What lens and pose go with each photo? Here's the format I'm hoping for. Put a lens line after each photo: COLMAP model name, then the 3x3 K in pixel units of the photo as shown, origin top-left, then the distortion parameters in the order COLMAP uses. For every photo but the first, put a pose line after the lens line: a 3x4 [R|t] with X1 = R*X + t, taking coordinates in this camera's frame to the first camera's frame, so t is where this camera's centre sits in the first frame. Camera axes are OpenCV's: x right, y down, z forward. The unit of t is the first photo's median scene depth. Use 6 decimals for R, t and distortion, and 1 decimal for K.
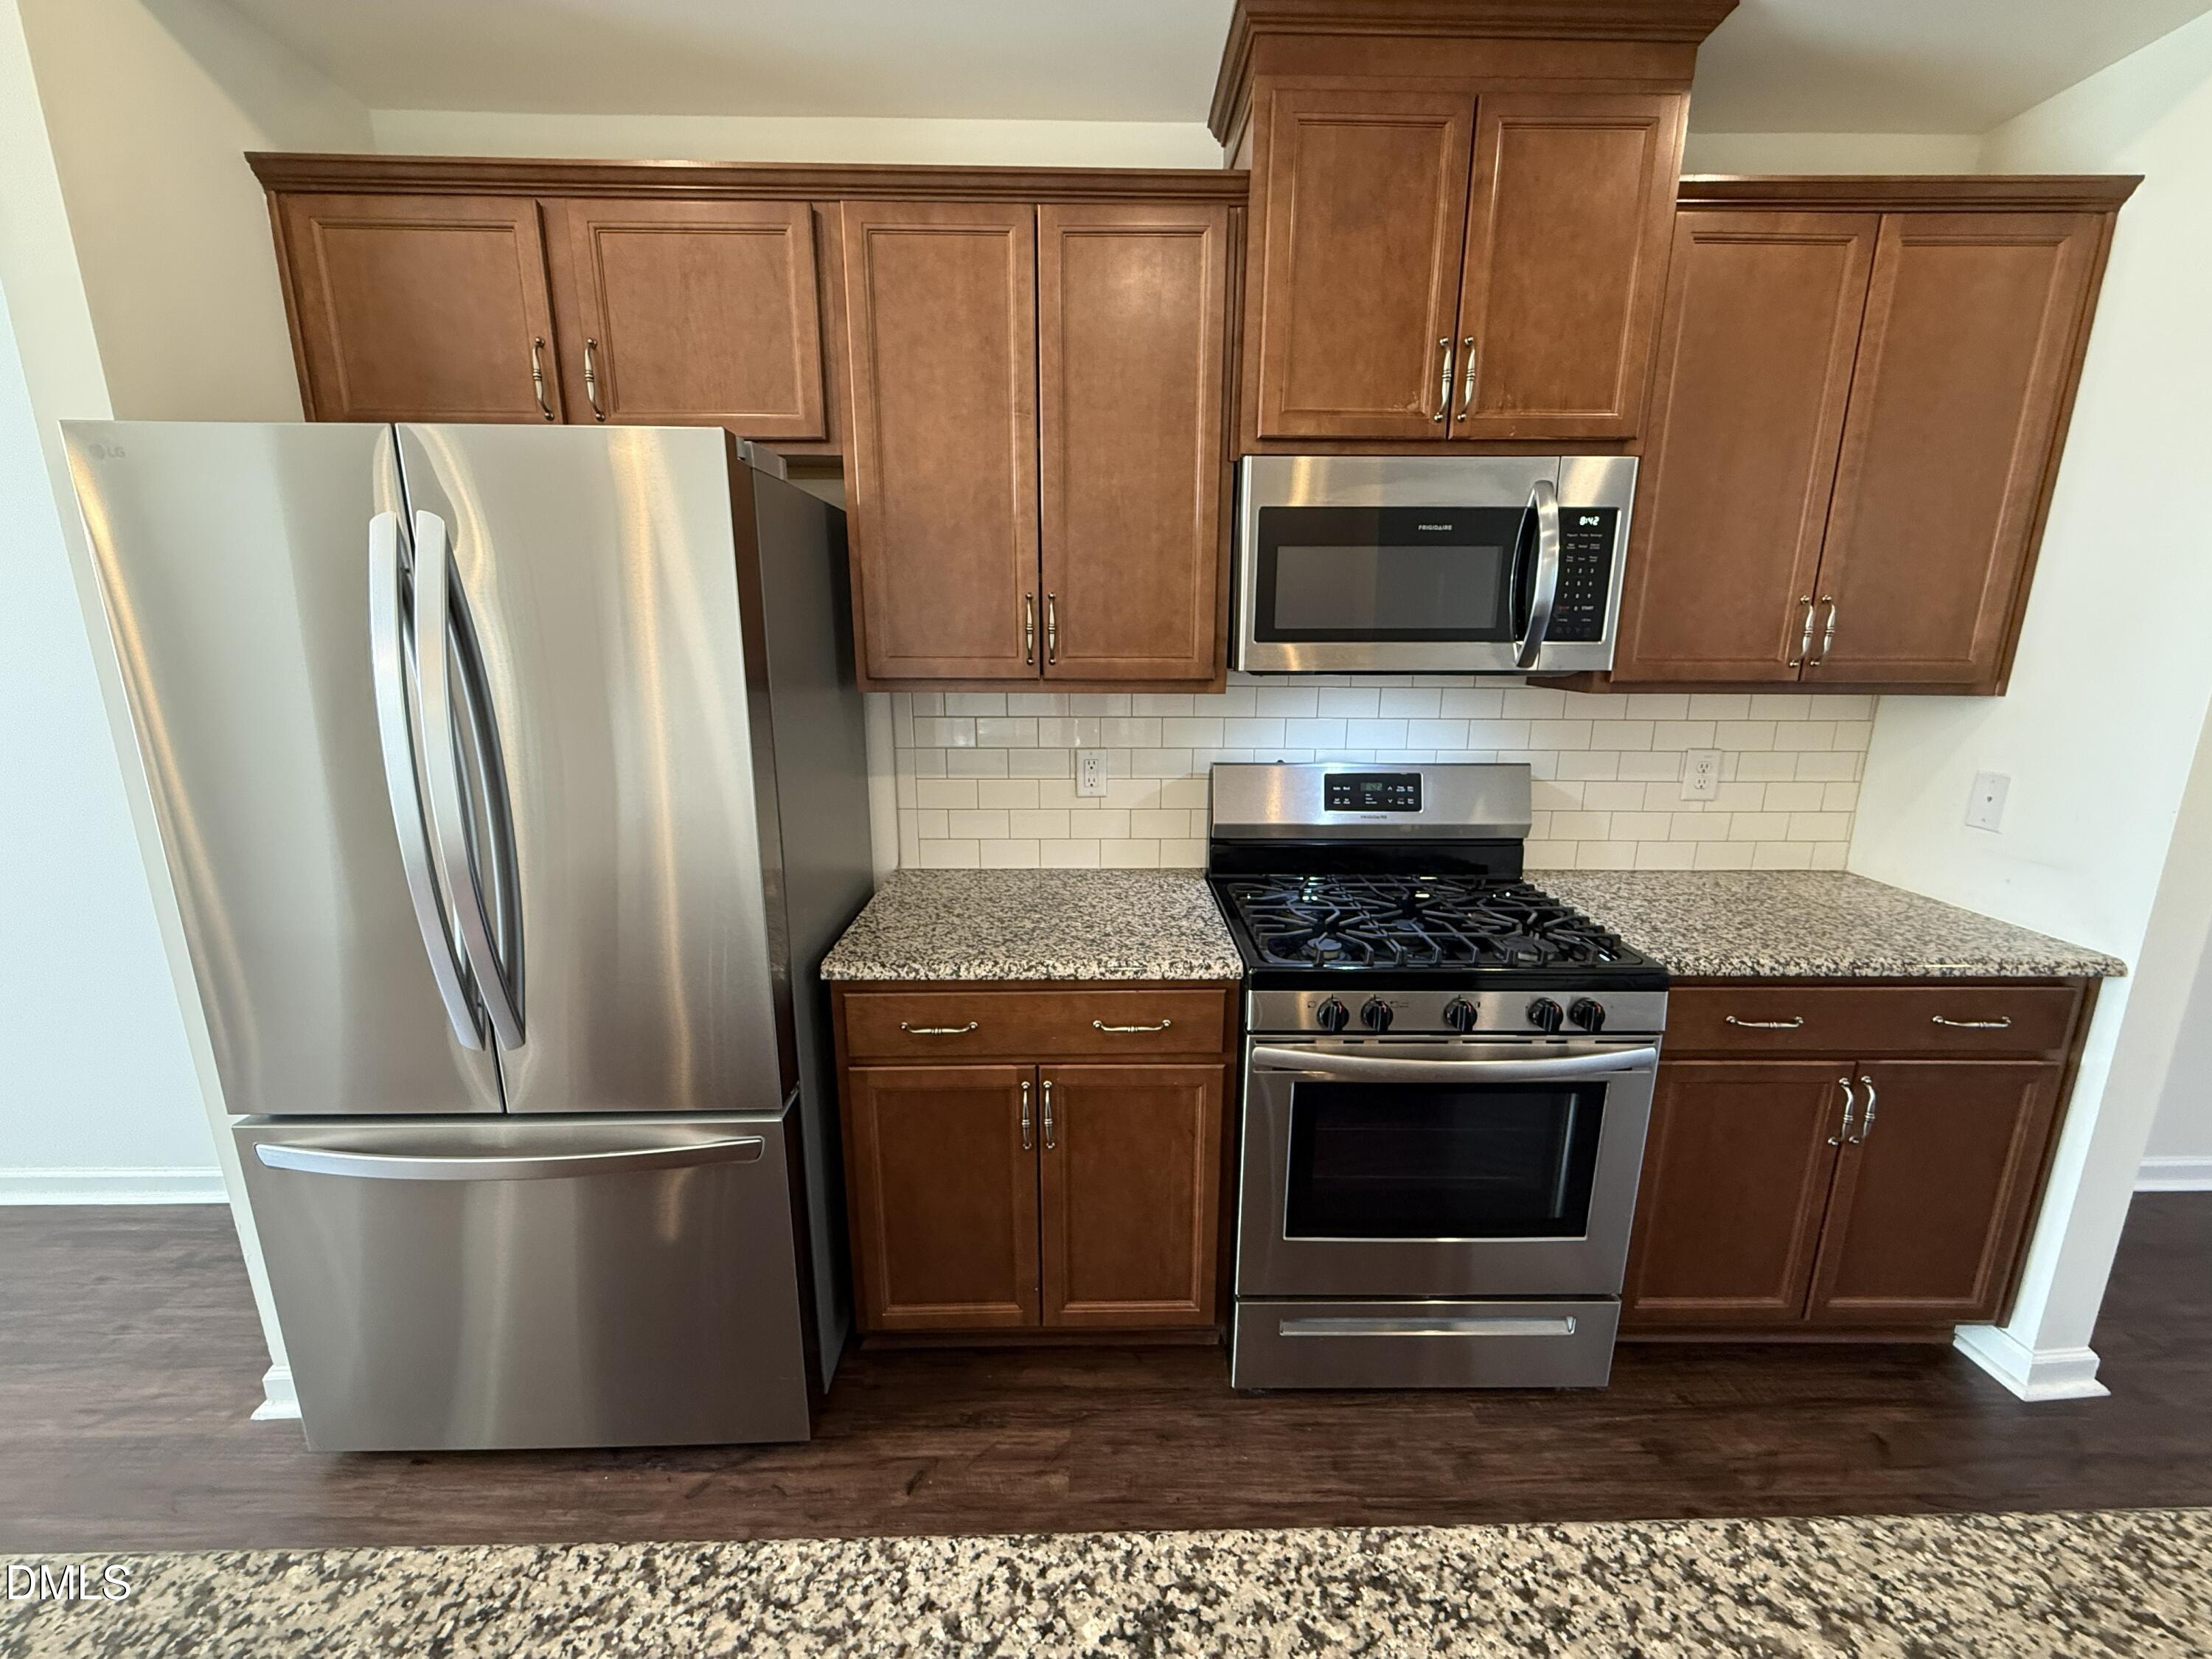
lens RADIAL K [[880.1, 0, 1106.0], [0, 880.1, 829.5], [0, 0, 1]] dist [-0.001254, -0.000051]
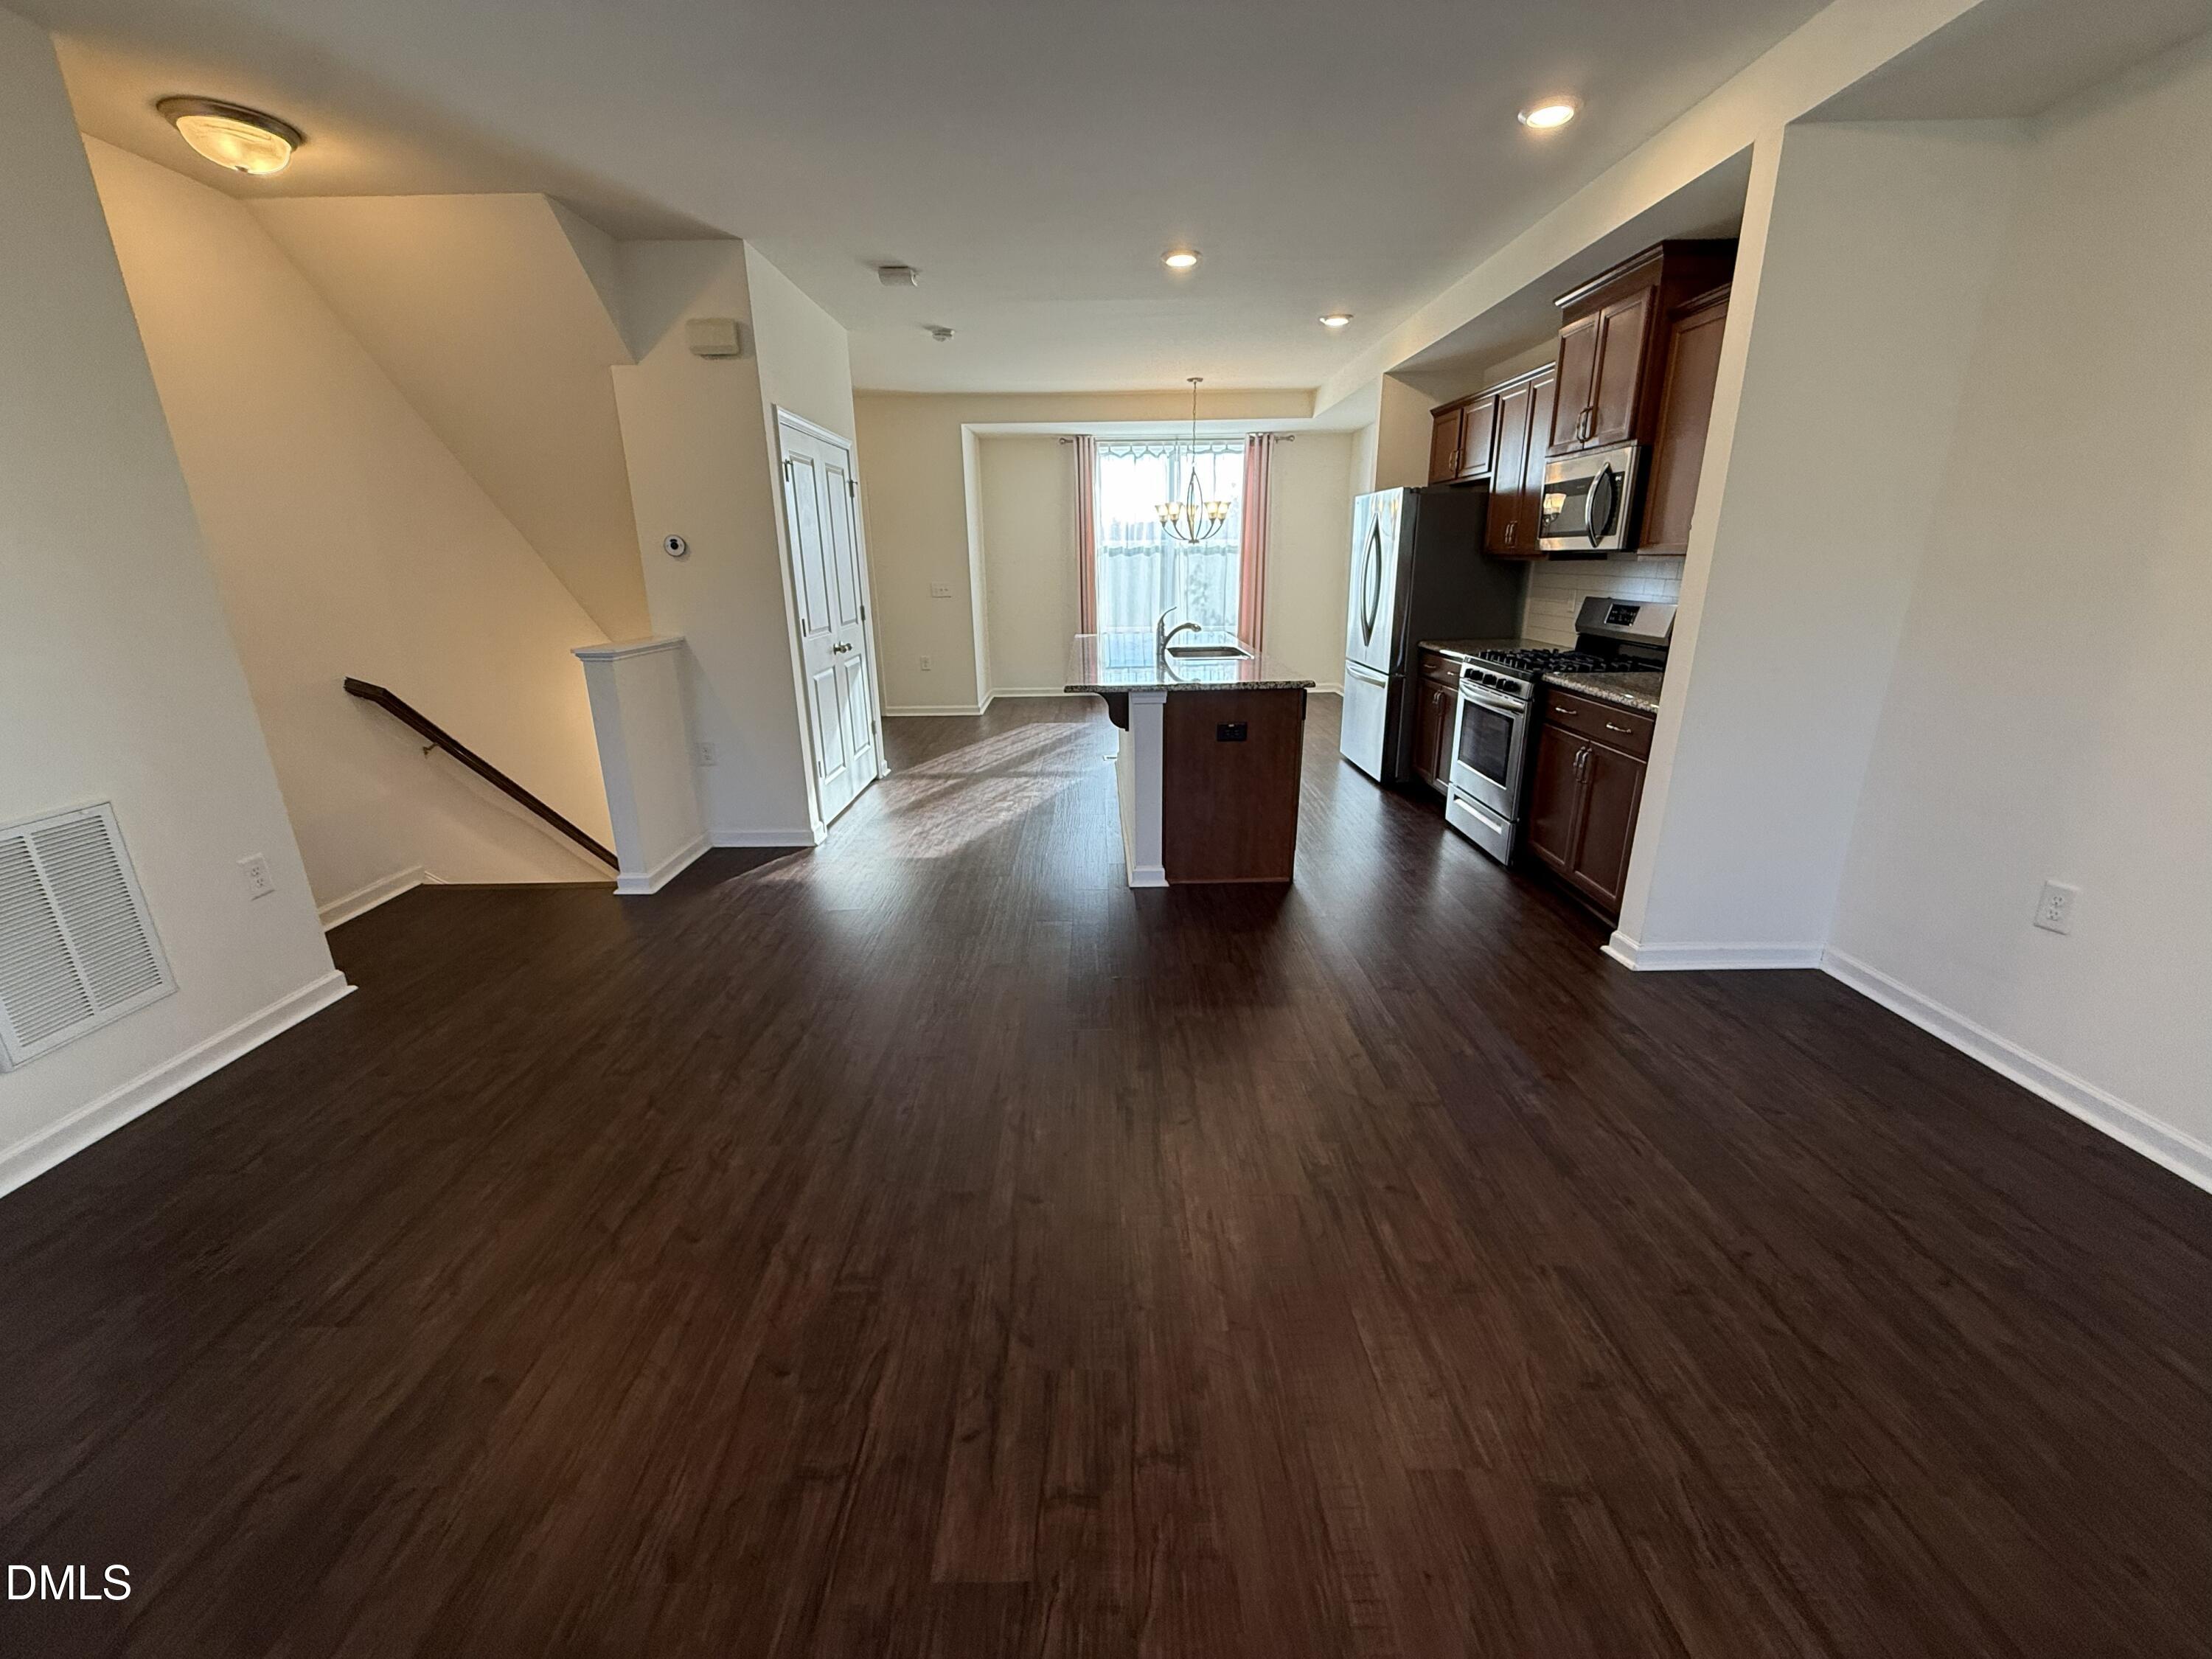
lens RADIAL K [[880.1, 0, 1106.0], [0, 880.1, 829.5], [0, 0, 1]] dist [-0.001254, -0.000051]
pose [[-0.011608, 0.297785, -0.954562, 2.731858], [-0.207040, 0.933224, 0.293646, 0.079191], [0.978264, 0.201041, 0.050821, -0.168204]]
